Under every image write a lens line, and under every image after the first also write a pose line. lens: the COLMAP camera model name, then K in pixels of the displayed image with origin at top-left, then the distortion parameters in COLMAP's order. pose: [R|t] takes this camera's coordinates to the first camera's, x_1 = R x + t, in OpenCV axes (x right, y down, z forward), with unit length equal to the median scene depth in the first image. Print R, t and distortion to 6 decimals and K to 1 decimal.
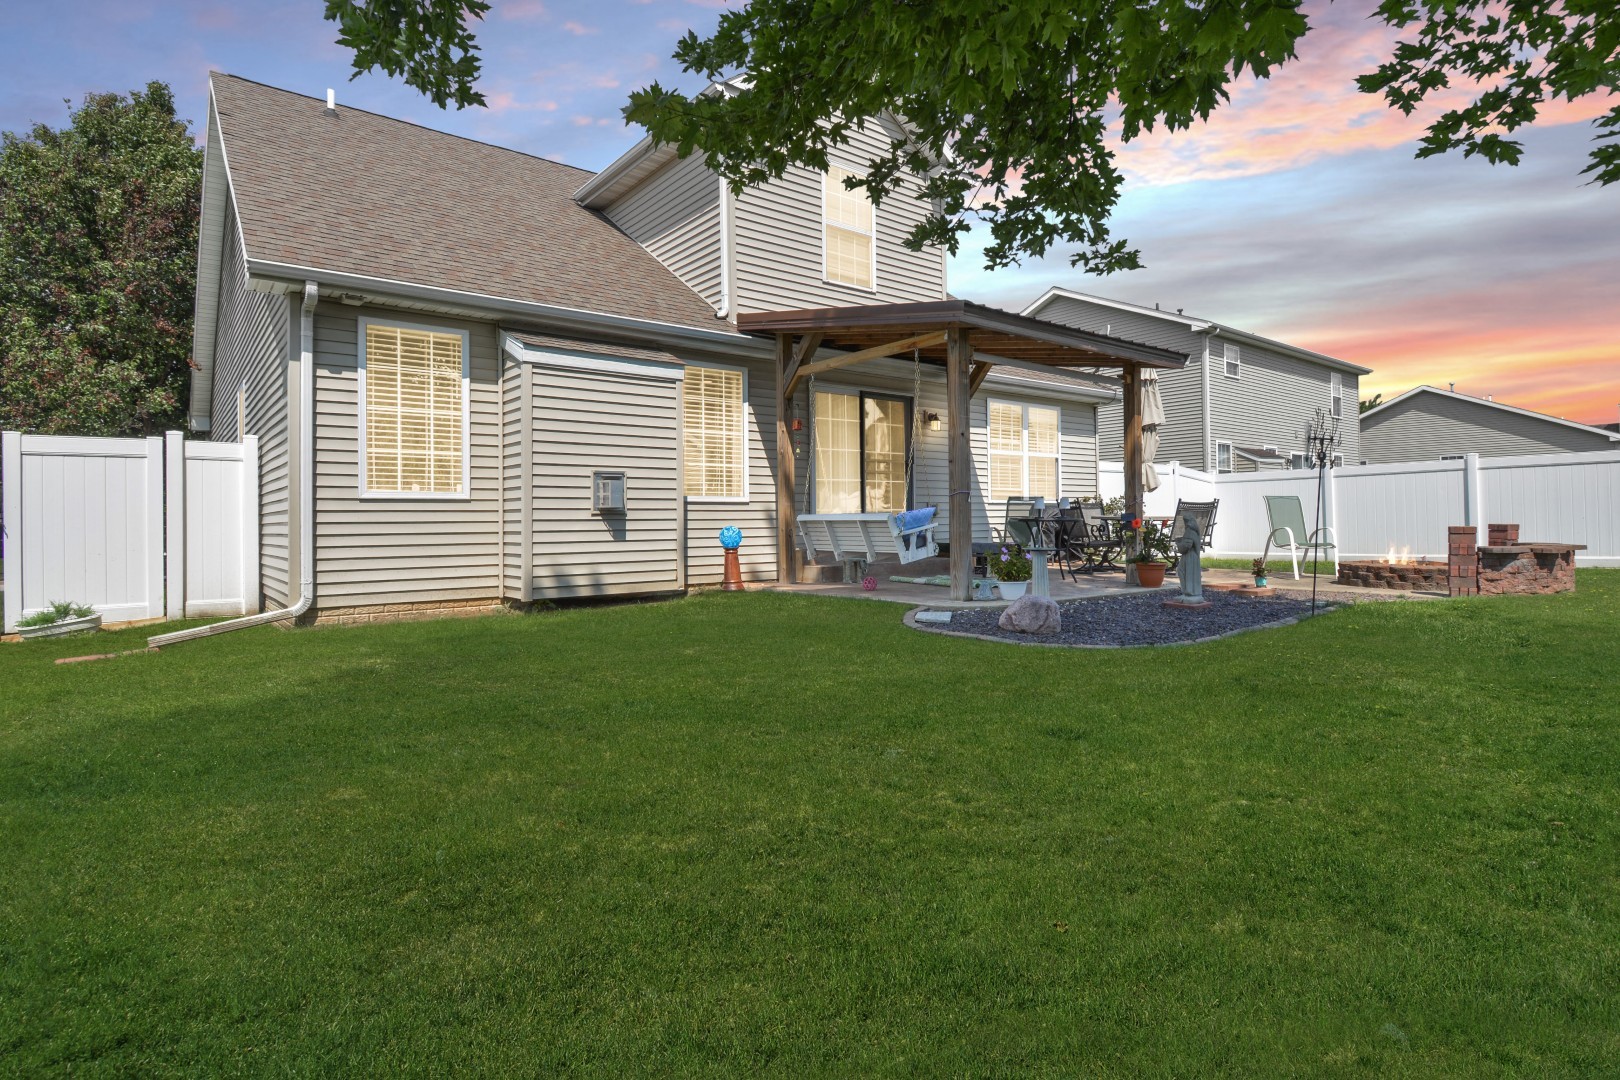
lens RADIAL K [[821.2, 0, 805.8], [0, 821.2, 514.9], [0, 0, 1]] dist [-0.000657, -0.024798]
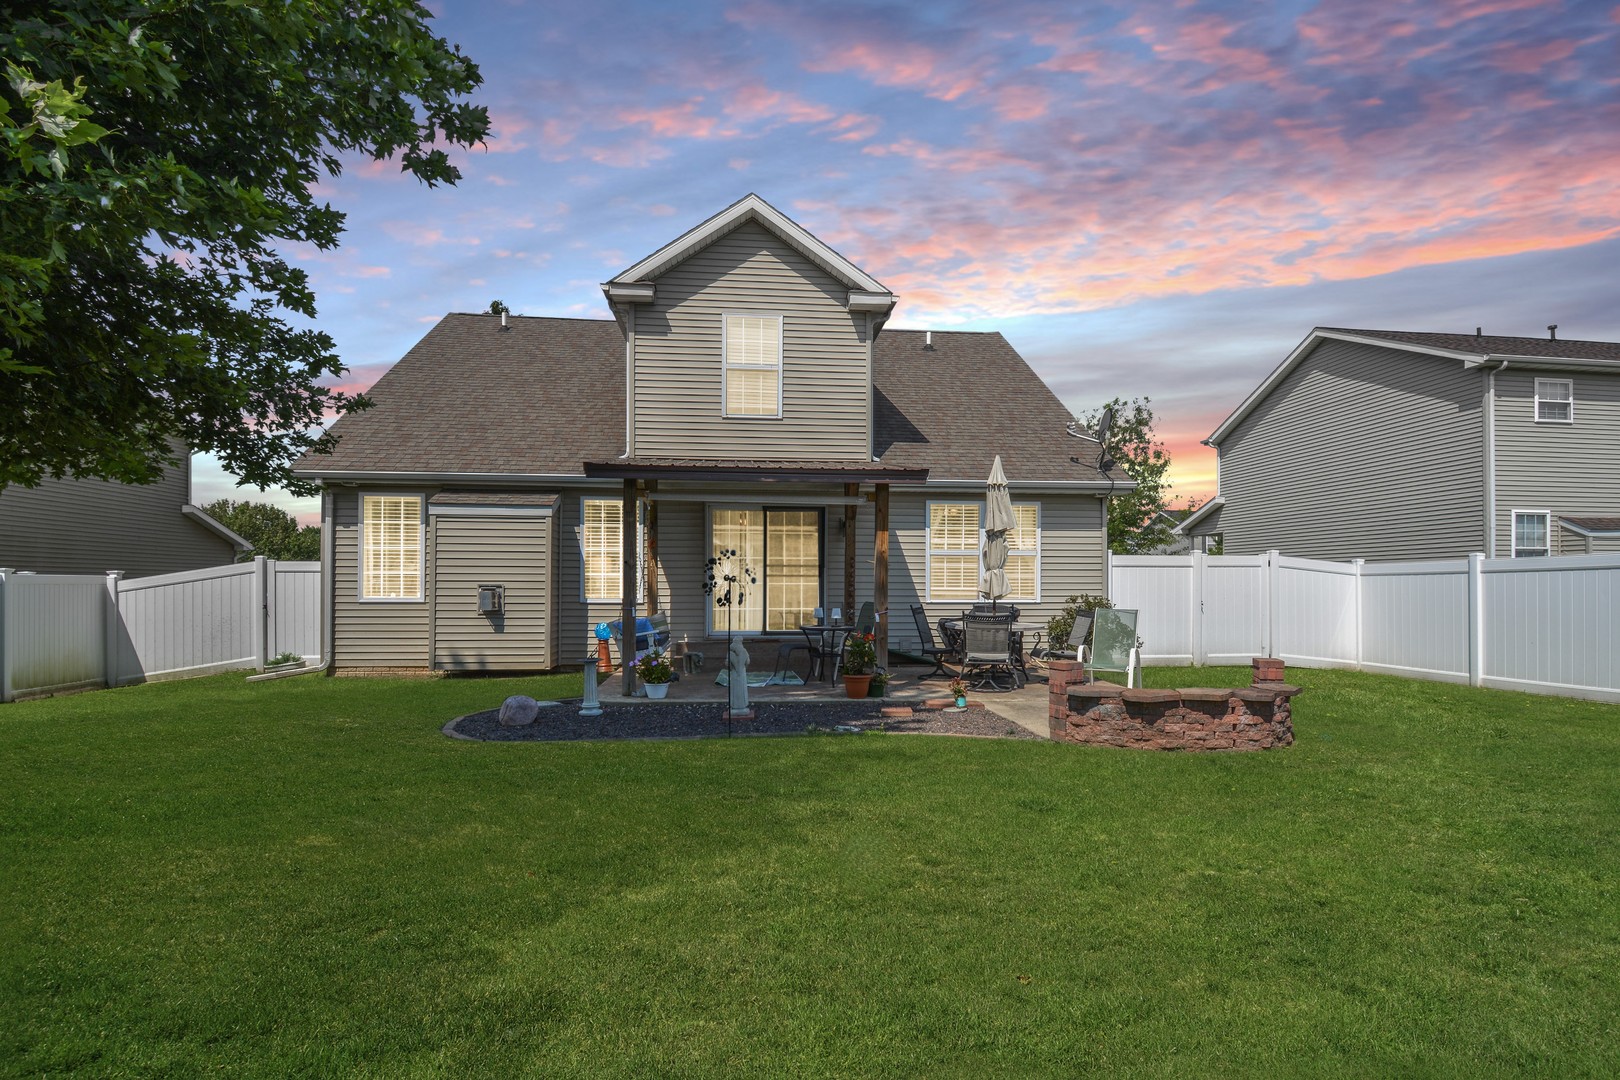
lens RADIAL K [[808.5, 0, 808.9], [0, 808.5, 556.9], [0, 0, 1]] dist [0.002163, -0.023214]
pose [[0.838699, -0.007791, -0.544540, 1.027435], [-0.007277, 0.999648, -0.025510, -0.070806], [0.544547, 0.025358, 0.838347, 0.114953]]
